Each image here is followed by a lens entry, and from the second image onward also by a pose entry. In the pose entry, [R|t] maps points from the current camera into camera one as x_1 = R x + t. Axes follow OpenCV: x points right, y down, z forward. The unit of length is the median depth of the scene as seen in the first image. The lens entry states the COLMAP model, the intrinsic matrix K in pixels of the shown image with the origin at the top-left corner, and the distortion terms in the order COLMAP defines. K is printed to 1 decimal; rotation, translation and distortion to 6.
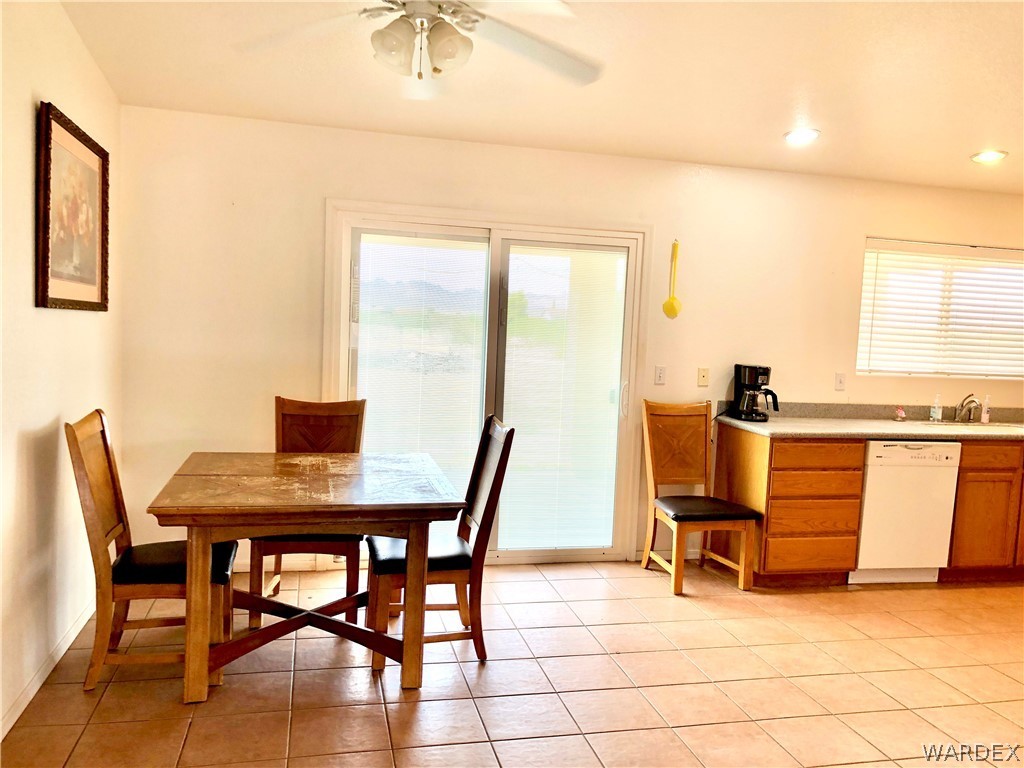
lens RADIAL K [[838.0, 0, 512.0], [0, 838.0, 384.0], [0, 0, 1]] dist [0.021767, 0.000540]
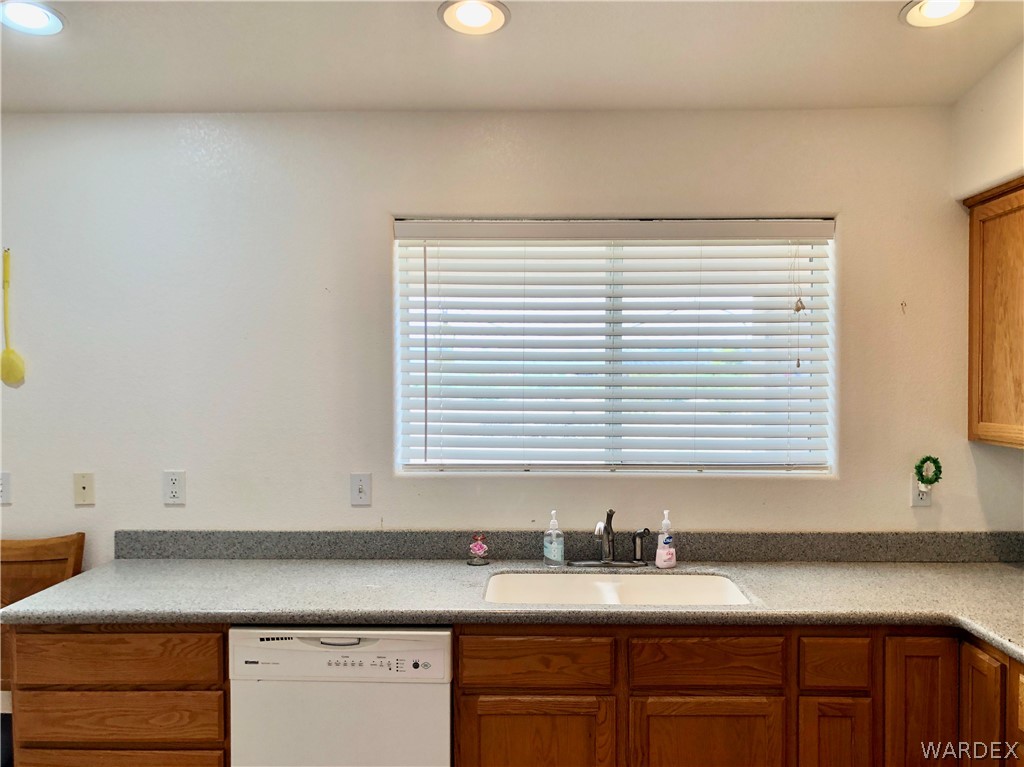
lens RADIAL K [[858.4, 0, 512.0], [0, 858.4, 383.5], [0, 0, 1]] dist [-0.003759, -0.002734]
pose [[0.963264, -0.048890, -0.264069, 0.681649], [0.030194, 0.996771, -0.074402, -0.028539], [0.266854, 0.063695, 0.961630, 0.539706]]
